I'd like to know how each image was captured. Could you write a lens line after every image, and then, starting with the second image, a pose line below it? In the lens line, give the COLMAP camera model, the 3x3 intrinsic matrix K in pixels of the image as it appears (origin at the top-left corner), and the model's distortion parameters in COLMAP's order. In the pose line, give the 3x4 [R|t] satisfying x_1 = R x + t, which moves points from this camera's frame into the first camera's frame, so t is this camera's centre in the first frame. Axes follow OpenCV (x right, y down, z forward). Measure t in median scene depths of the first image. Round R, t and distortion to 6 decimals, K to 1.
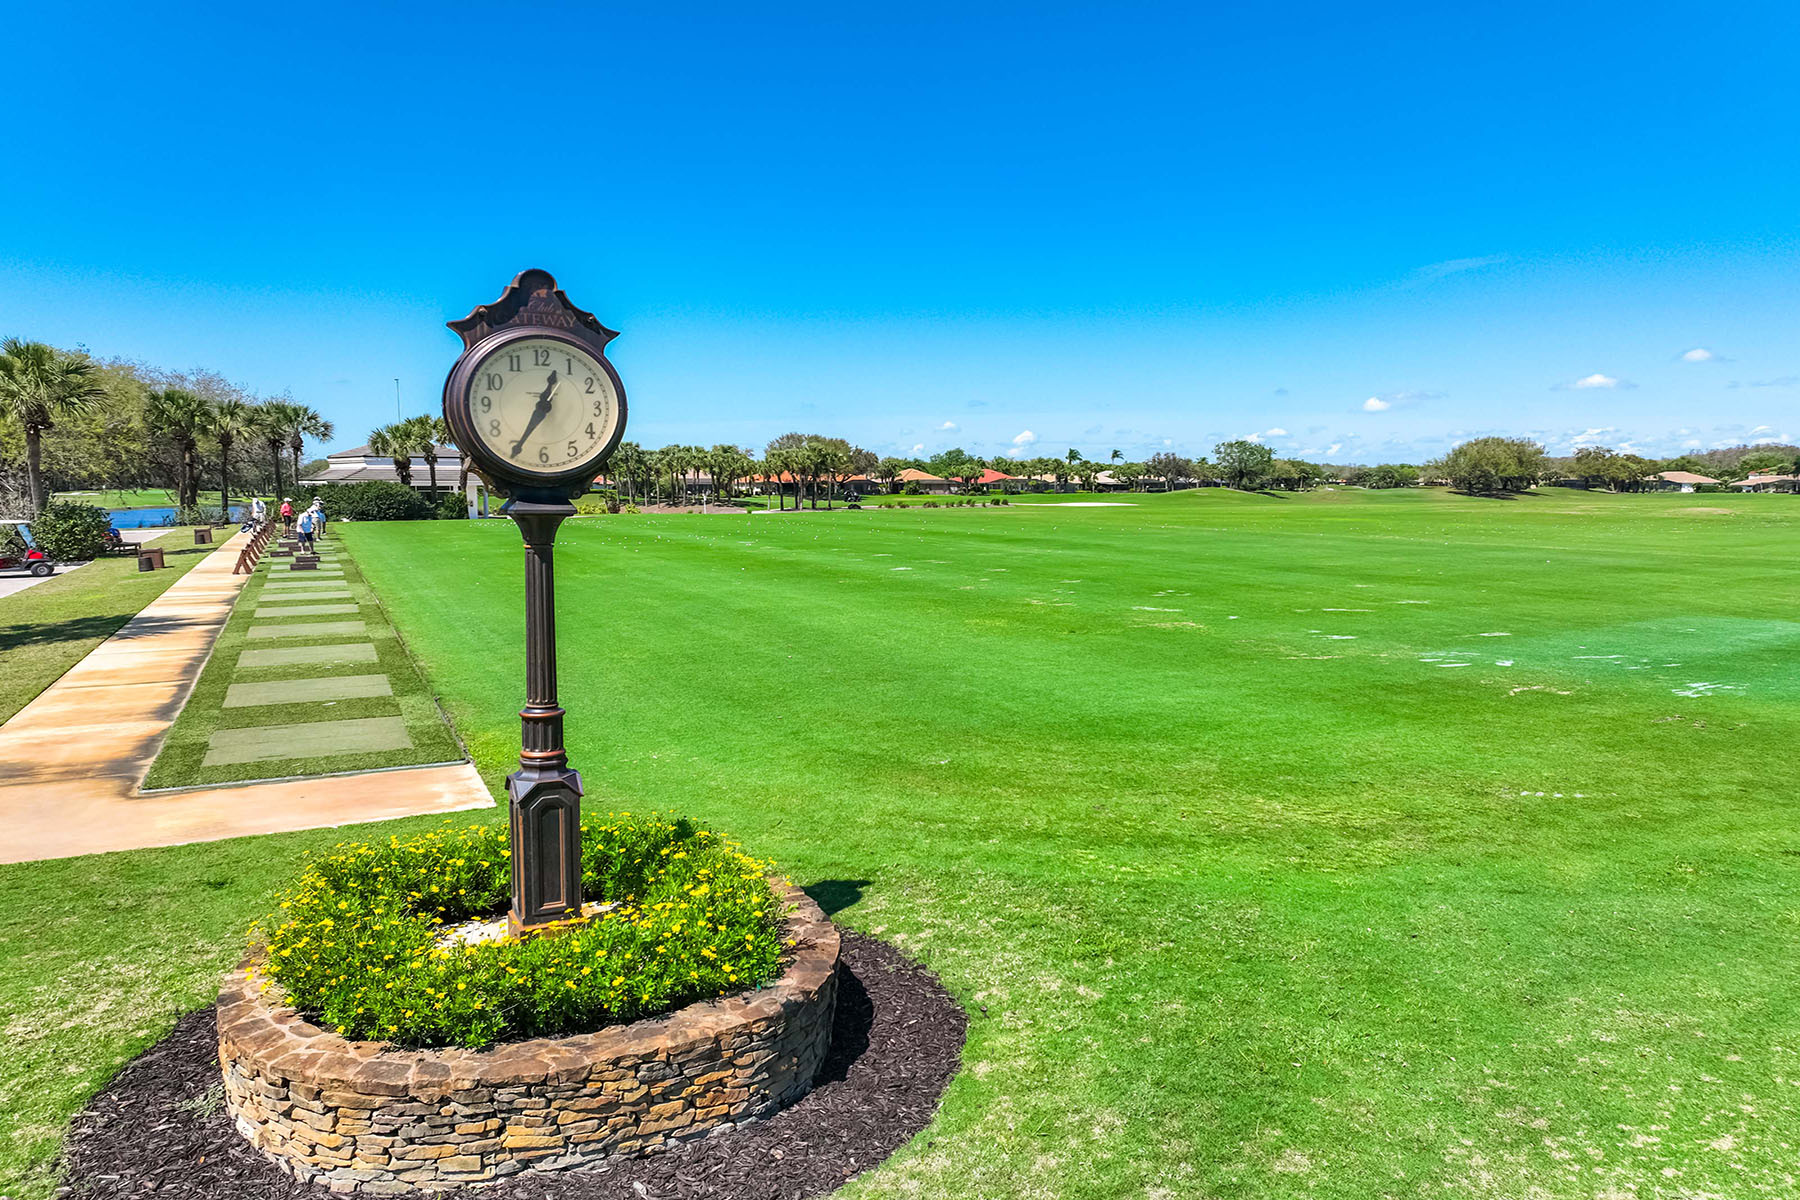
lens RADIAL K [[1263.2, 0, 900.1], [0, 1263.2, 626.9], [0, 0, 1]] dist [-0.016852, 0.050889]
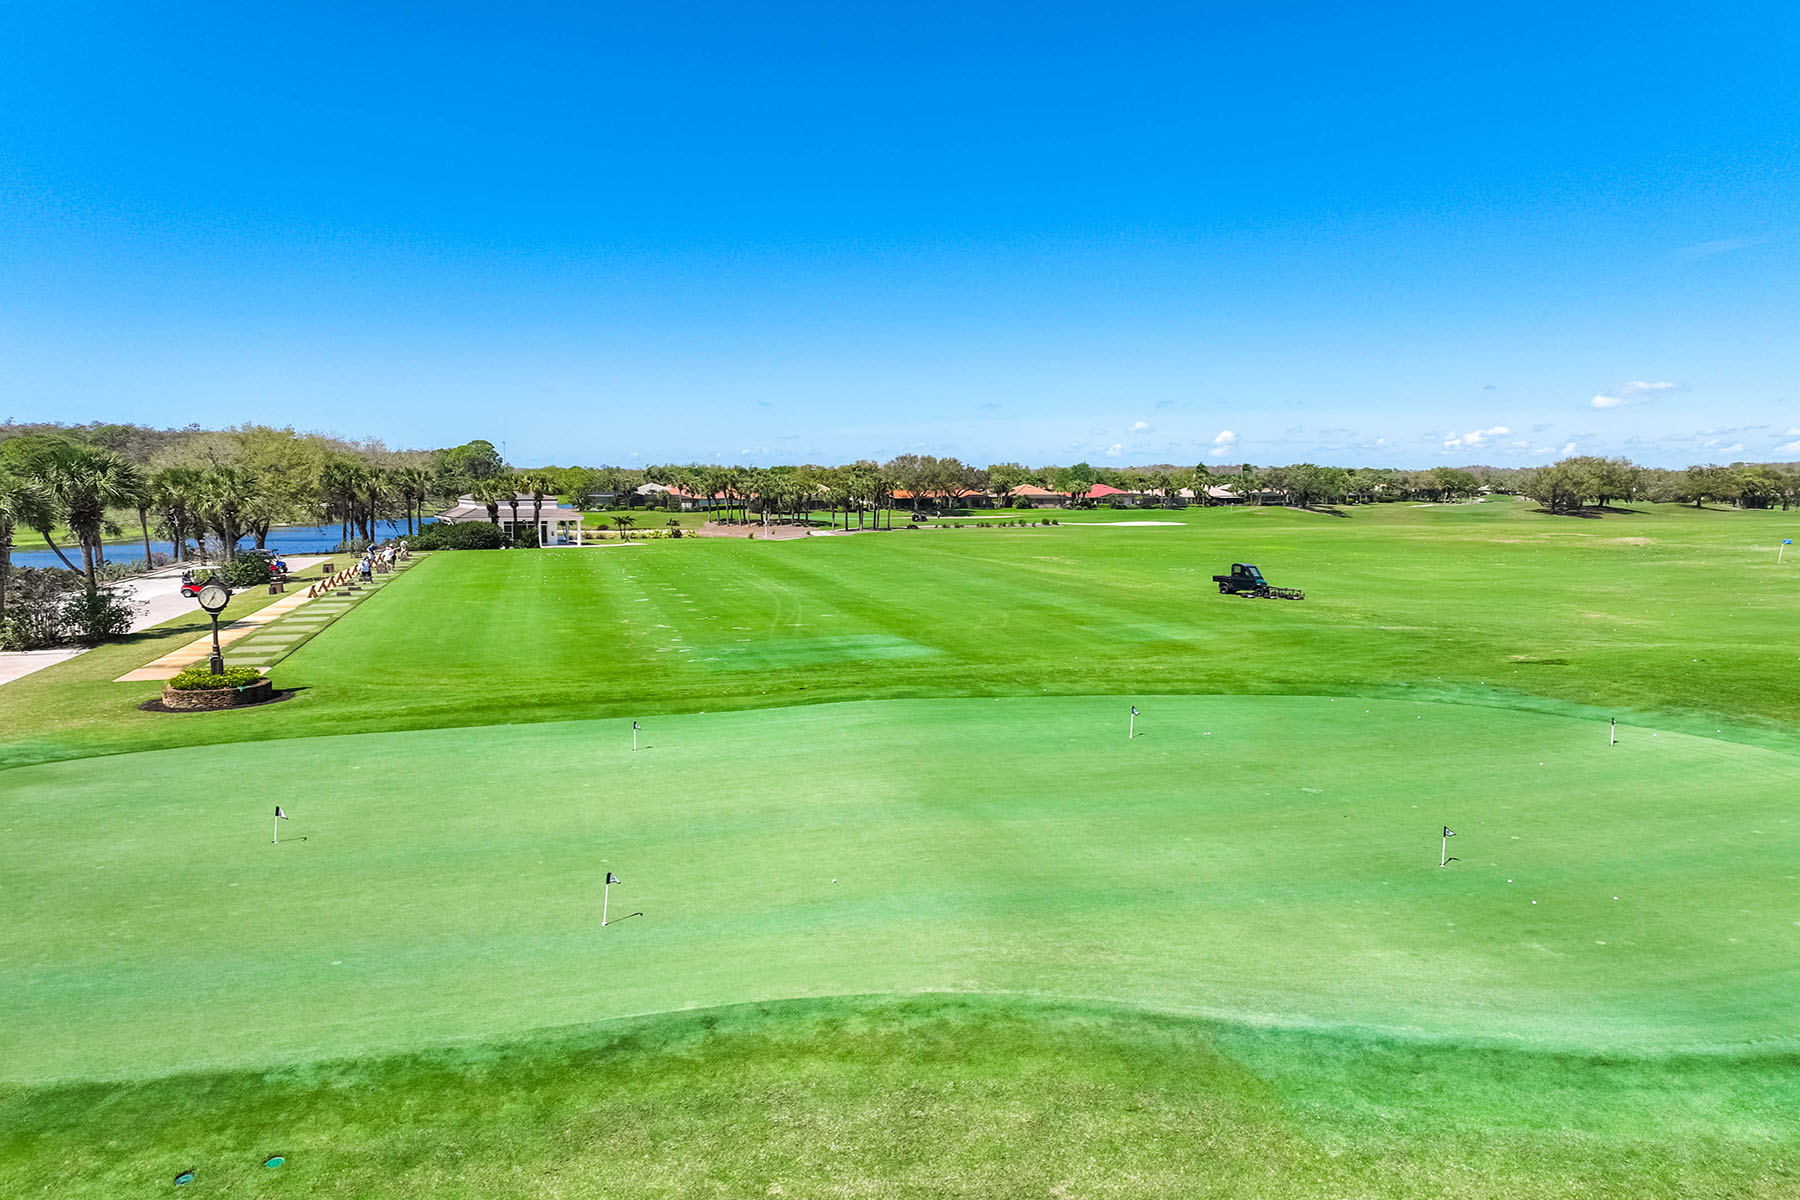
lens RADIAL K [[1263.2, 0, 900.1], [0, 1263.2, 626.9], [0, 0, 1]] dist [-0.016852, 0.050889]
pose [[0.987016, 0.020390, -0.159325, 0.309129], [-0.020410, 0.999791, 0.001510, -0.007813], [0.159322, 0.001761, 0.987225, -0.352338]]
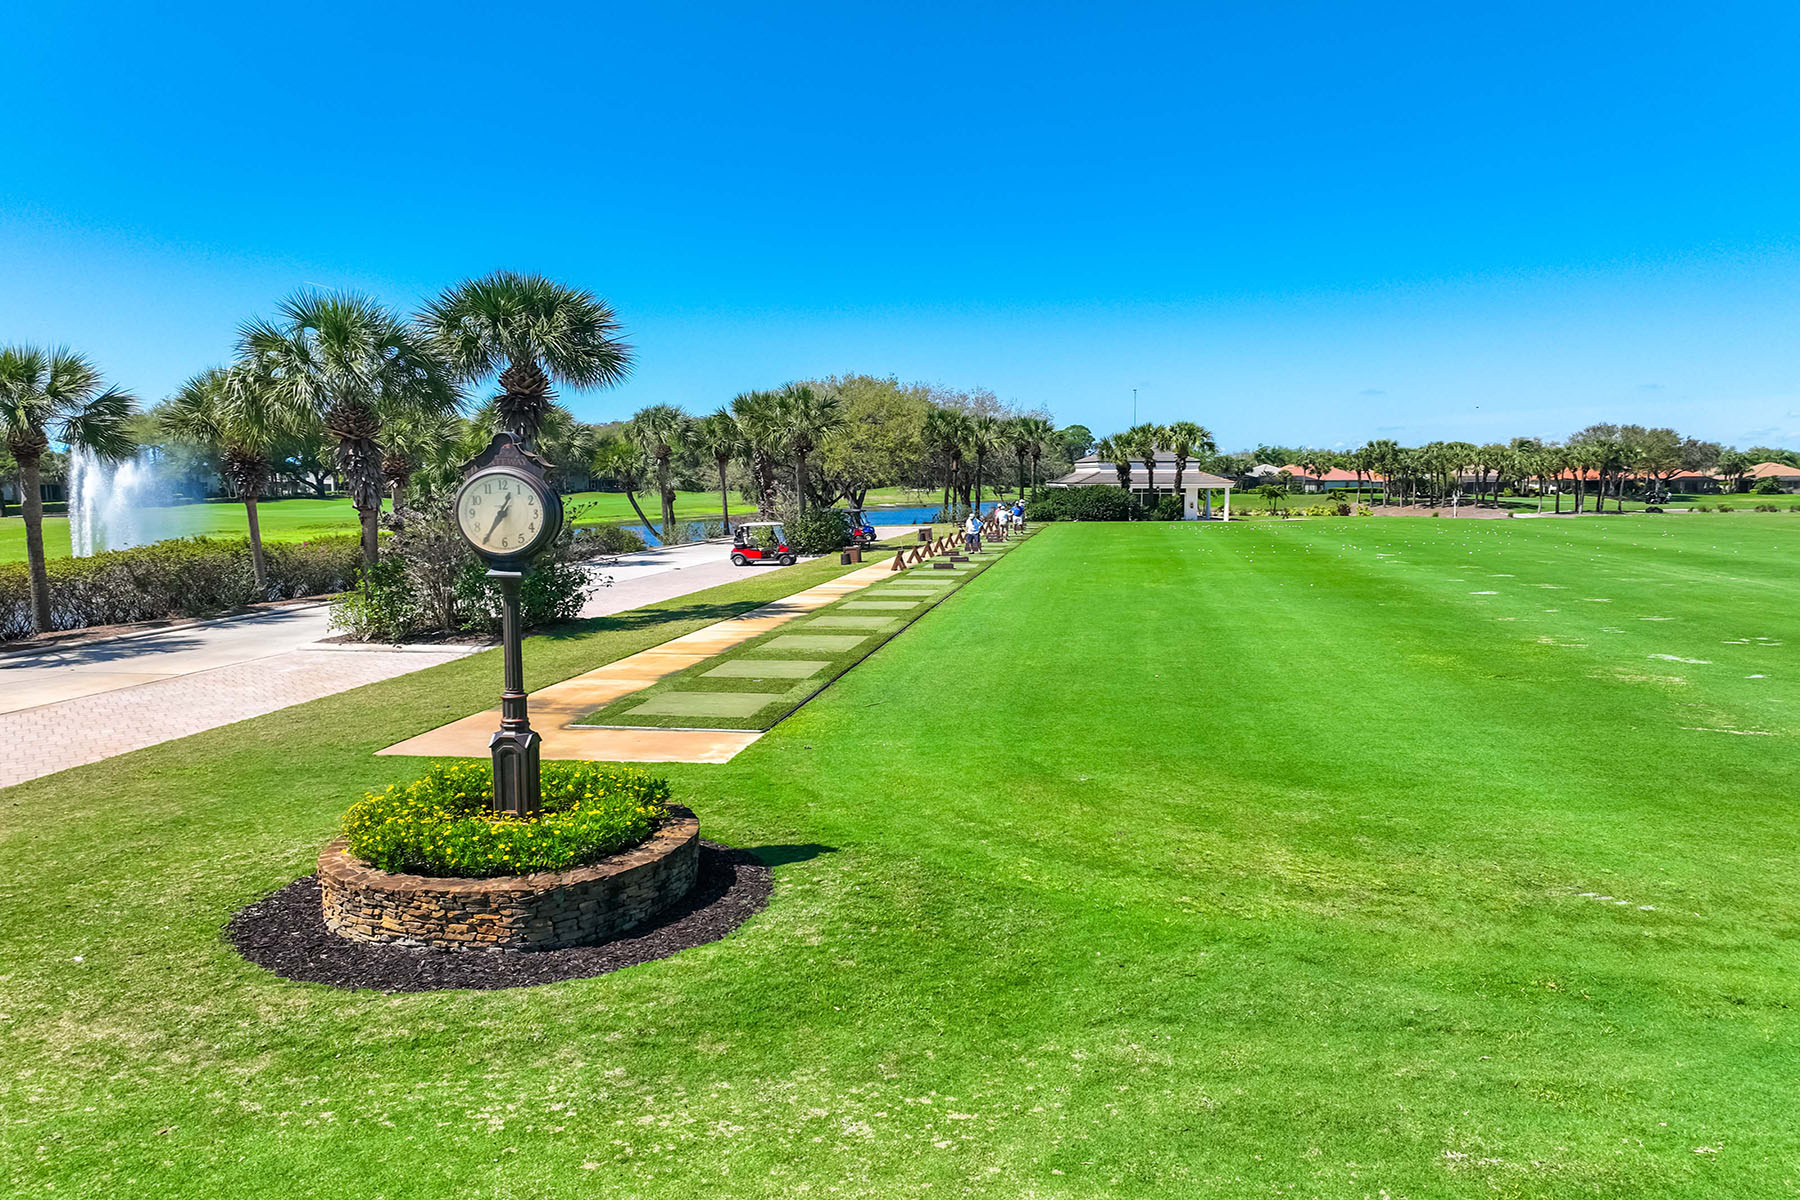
lens RADIAL K [[1263.2, 0, 900.1], [0, 1263.2, 626.9], [0, 0, 1]] dist [-0.016852, 0.050889]
pose [[0.820007, 0.066096, -0.568525, 0.082823], [-0.063739, 0.997677, 0.024055, -0.007304], [0.568794, 0.016512, 0.822314, -0.005888]]
